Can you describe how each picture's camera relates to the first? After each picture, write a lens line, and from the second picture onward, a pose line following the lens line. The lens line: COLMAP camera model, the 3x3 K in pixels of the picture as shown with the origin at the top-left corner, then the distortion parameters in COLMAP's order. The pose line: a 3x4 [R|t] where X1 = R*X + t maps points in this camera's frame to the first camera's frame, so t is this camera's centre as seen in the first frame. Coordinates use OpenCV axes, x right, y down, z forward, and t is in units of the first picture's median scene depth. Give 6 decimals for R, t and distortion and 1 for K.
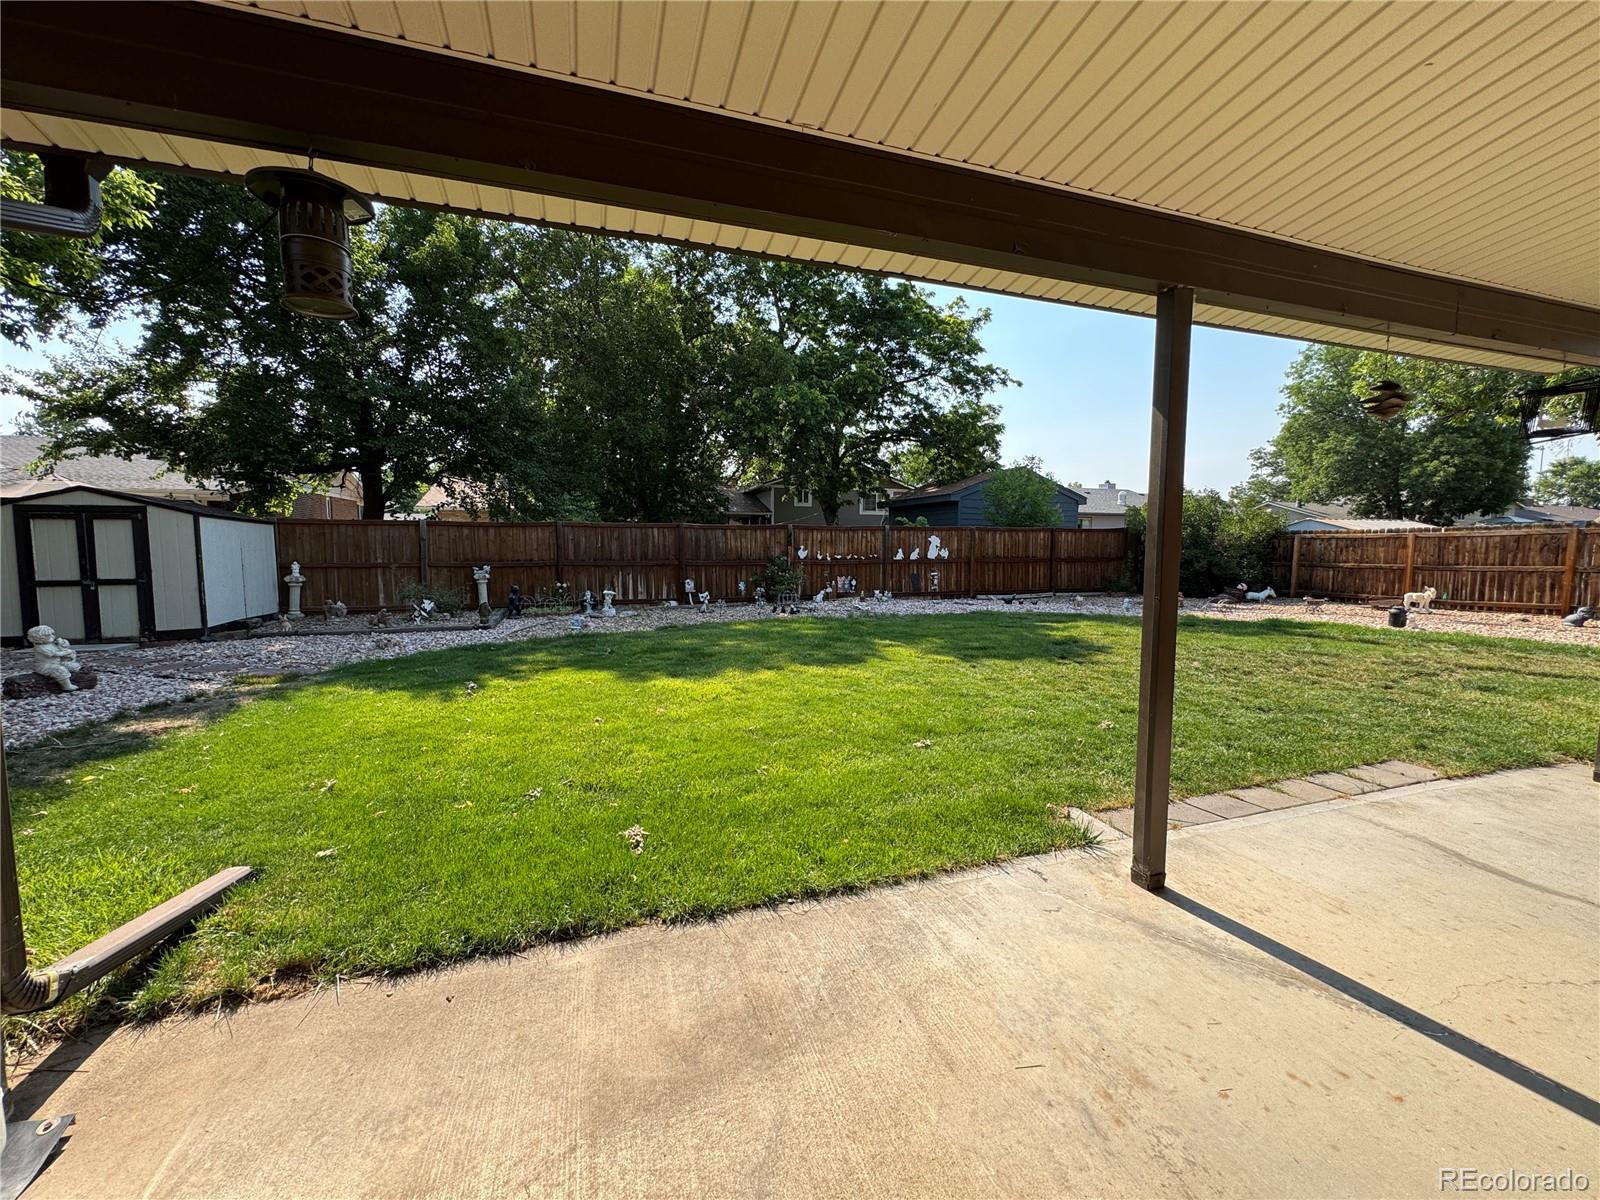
lens RADIAL K [[640.8, 0, 797.3], [0, 640.8, 601.9], [0, 0, 1]] dist [-0.003221, 0.000544]
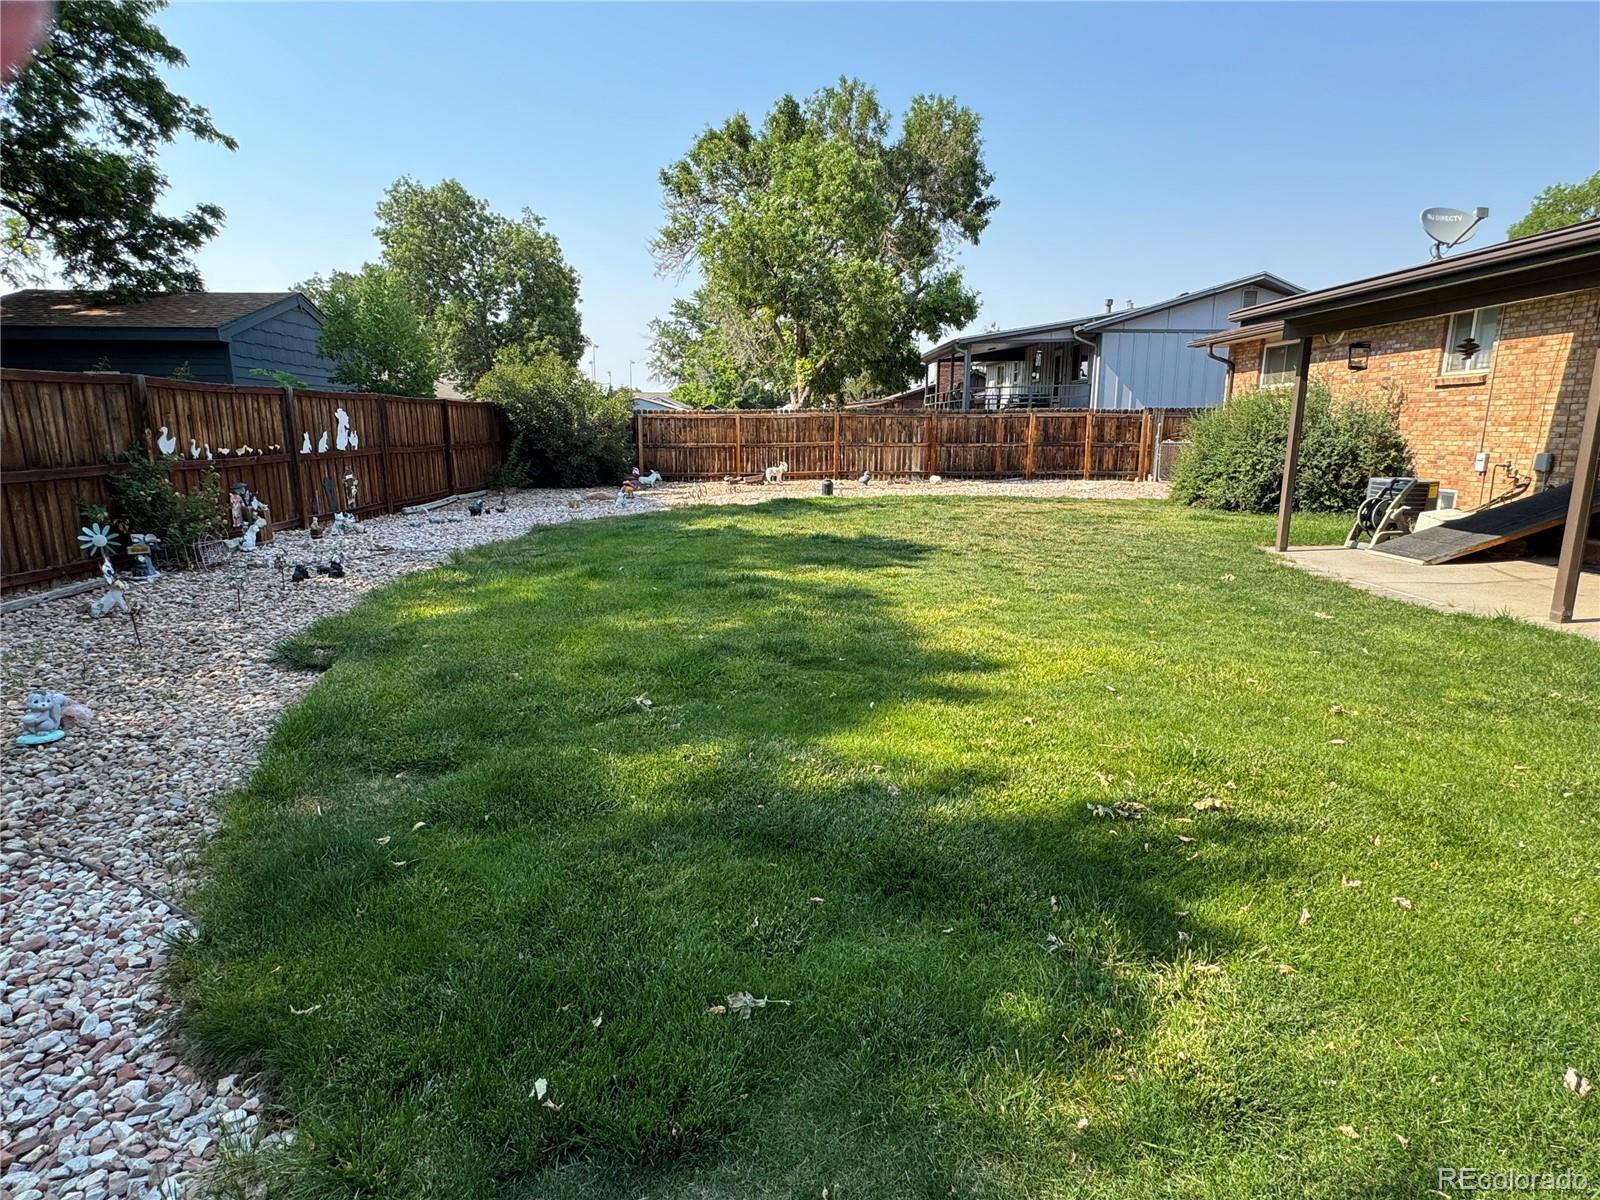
lens RADIAL K [[848.9, 0, 795.9], [0, 848.9, 595.4], [0, 0, 1]] dist [-0.000039, -0.002561]
pose [[0.306342, -0.187571, 0.933259, -0.467944], [0.083165, 0.981920, 0.170052, -0.042411], [-0.948282, 0.025521, 0.316403, 0.459829]]
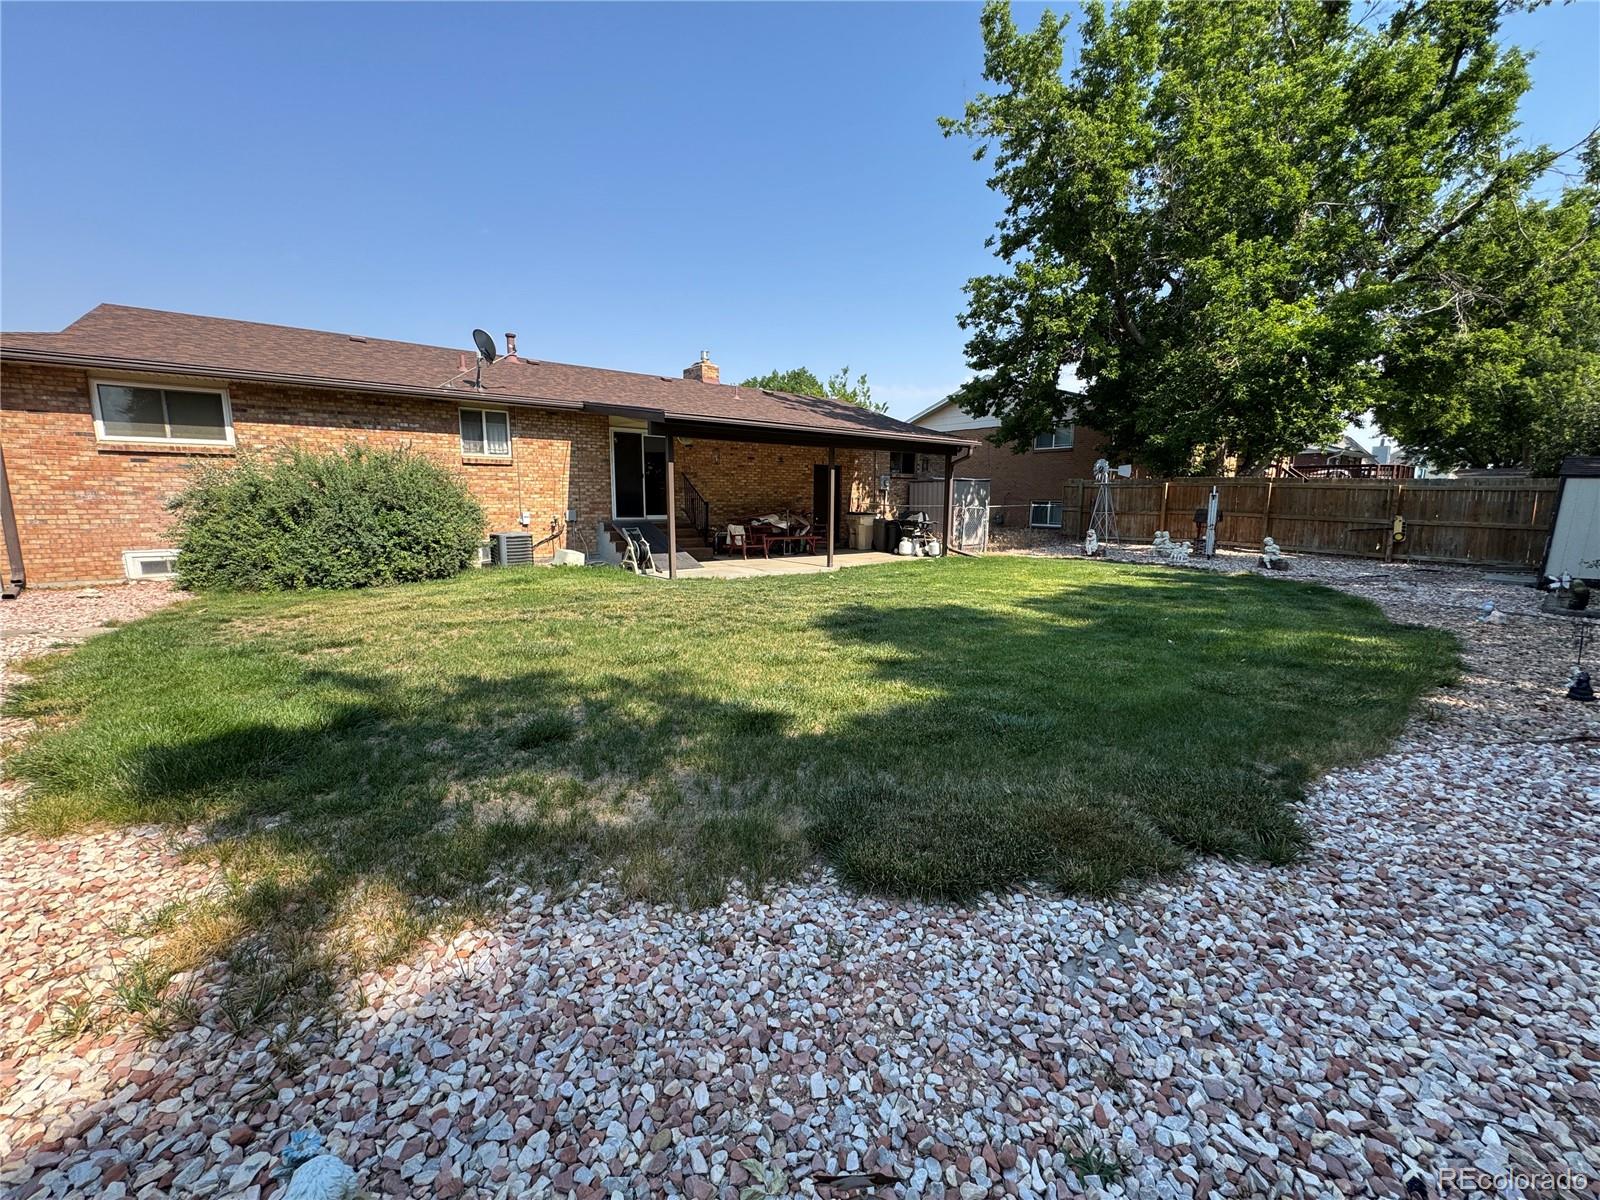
lens RADIAL K [[640.8, 0, 802.2], [0, 640.8, 601.0], [0, 0, 1]] dist [-0.003221, 0.000544]
pose [[-0.946116, 0.043681, -0.320868, 0.467737], [-0.035973, 0.970551, 0.238195, -0.094083], [0.321823, 0.236903, -0.916683, 1.107695]]
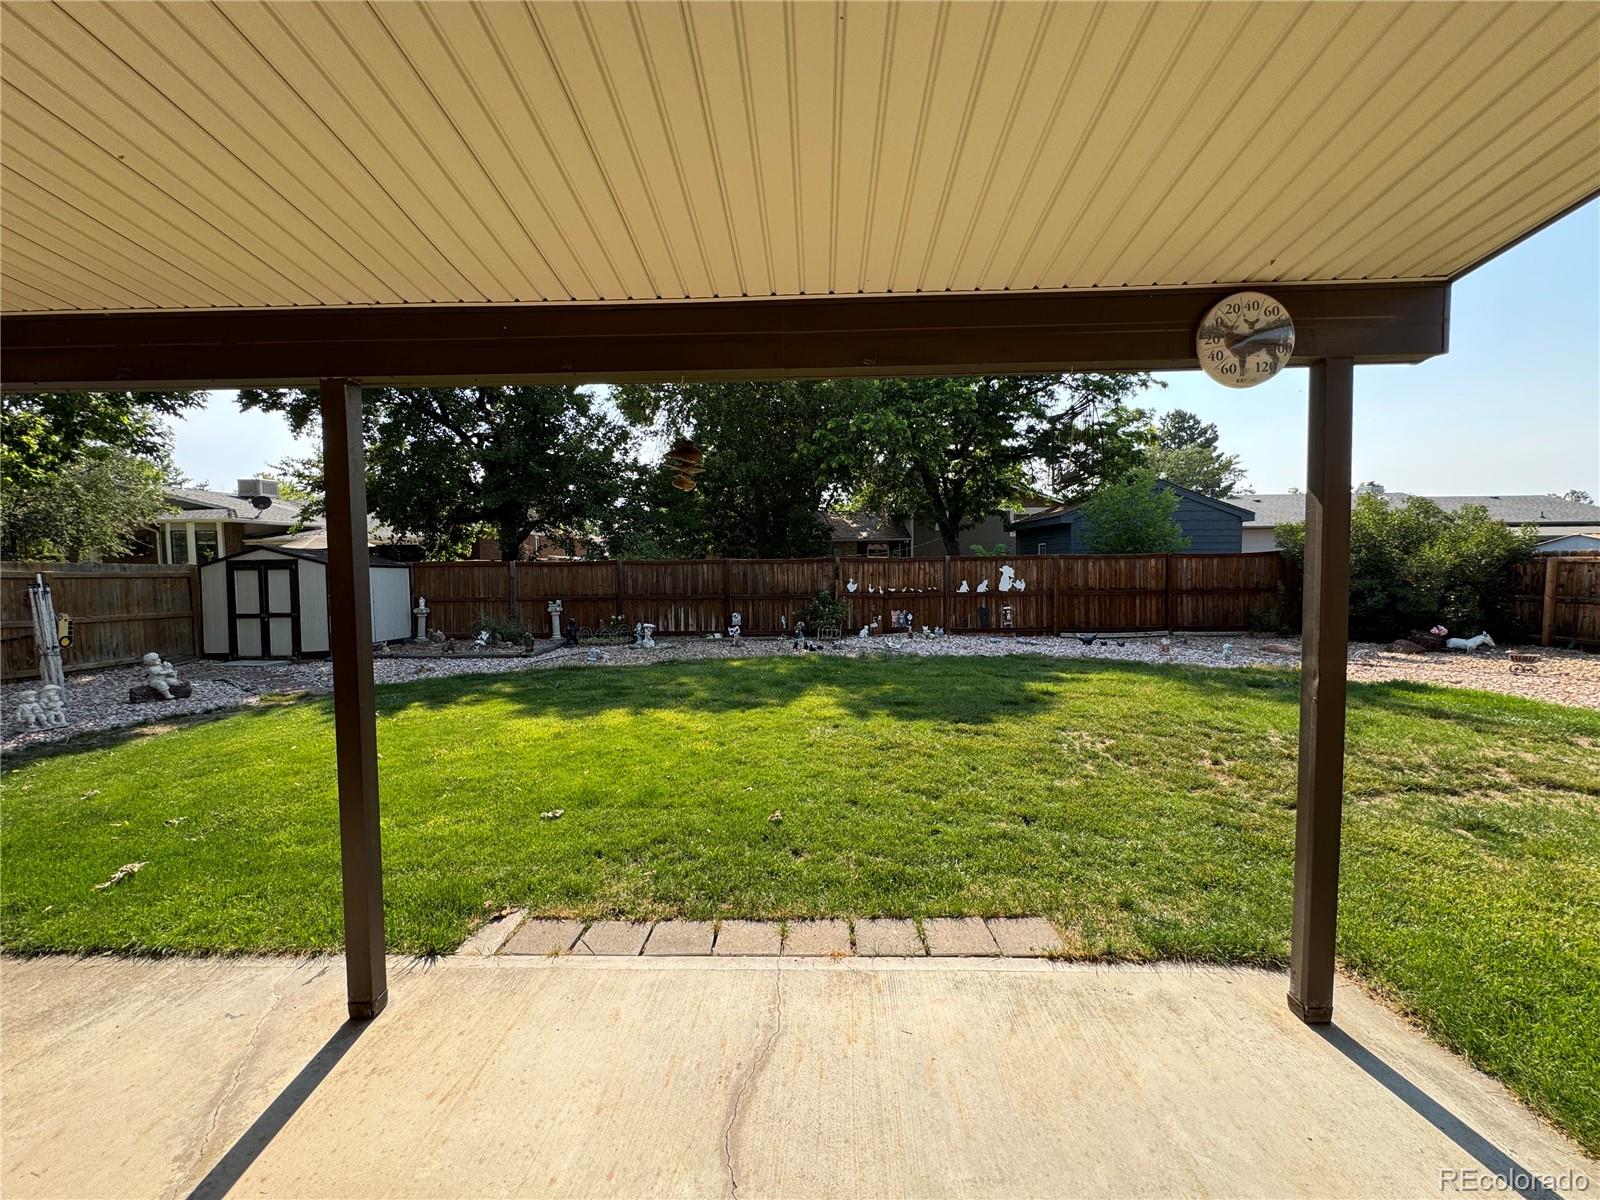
lens RADIAL K [[640.8, 0, 794.6], [0, 640.8, 599.3], [0, 0, 1]] dist [-0.003221, 0.000544]
pose [[0.938919, 0.004920, -0.344103, 0.290696], [-0.016871, 0.999354, -0.031745, -0.027146], [0.343724, 0.035612, 0.938395, 0.065570]]
